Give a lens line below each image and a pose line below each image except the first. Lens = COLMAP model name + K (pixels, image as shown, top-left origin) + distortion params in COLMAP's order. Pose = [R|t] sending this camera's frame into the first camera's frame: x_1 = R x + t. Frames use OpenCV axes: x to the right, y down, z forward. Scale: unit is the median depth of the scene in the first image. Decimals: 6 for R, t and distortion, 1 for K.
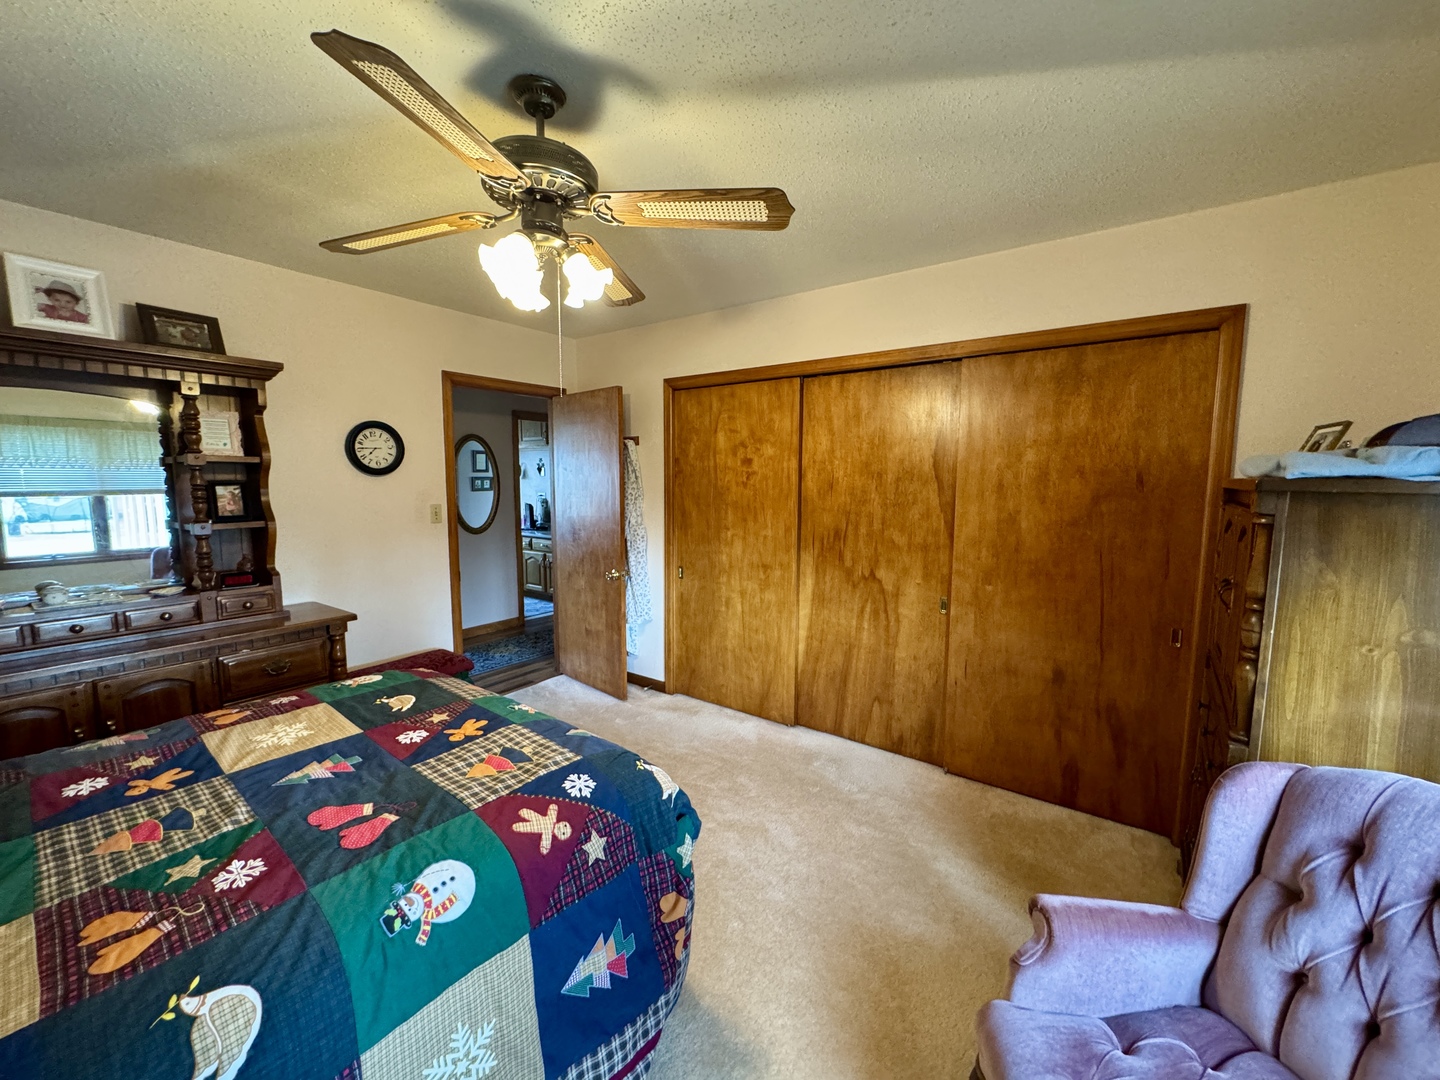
lens RADIAL K [[573.0, 0, 722.3], [0, 573.0, 536.4], [0, 0, 1]] dist [-0.001461, -0.000025]
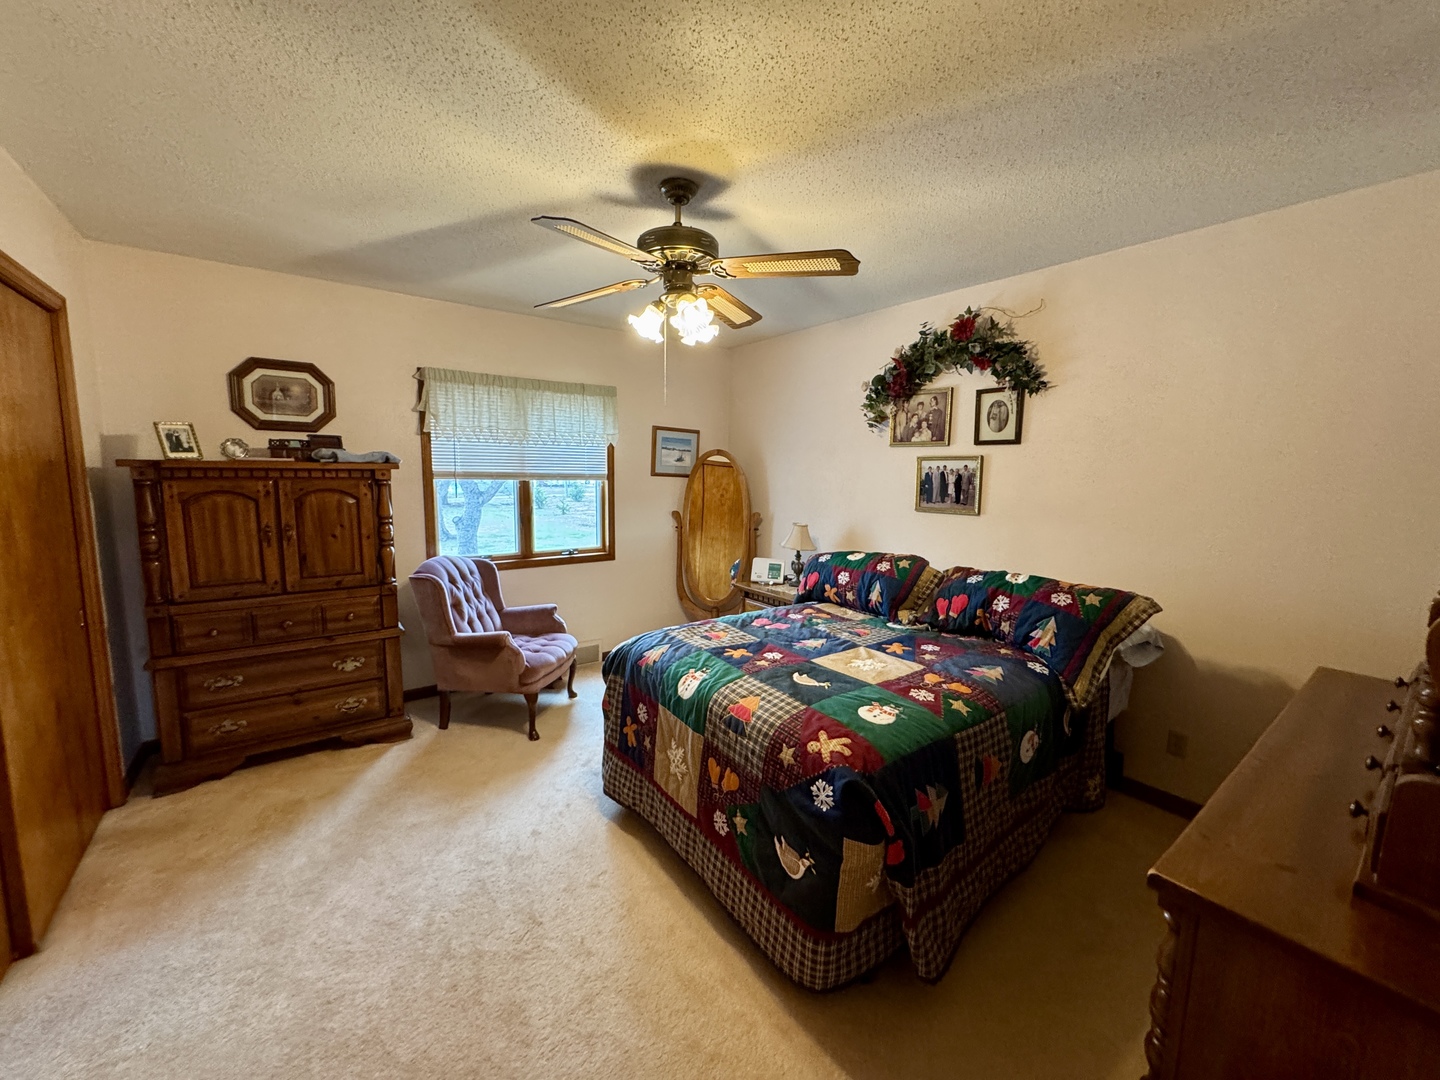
lens RADIAL K [[573.0, 0, 722.3], [0, 573.0, 536.4], [0, 0, 1]] dist [-0.001461, -0.000025]
pose [[-0.957366, -0.052180, 0.284127, -0.846178], [0.012130, 0.975422, 0.220009, -0.265582], [-0.288624, 0.214076, -0.933203, 2.409370]]
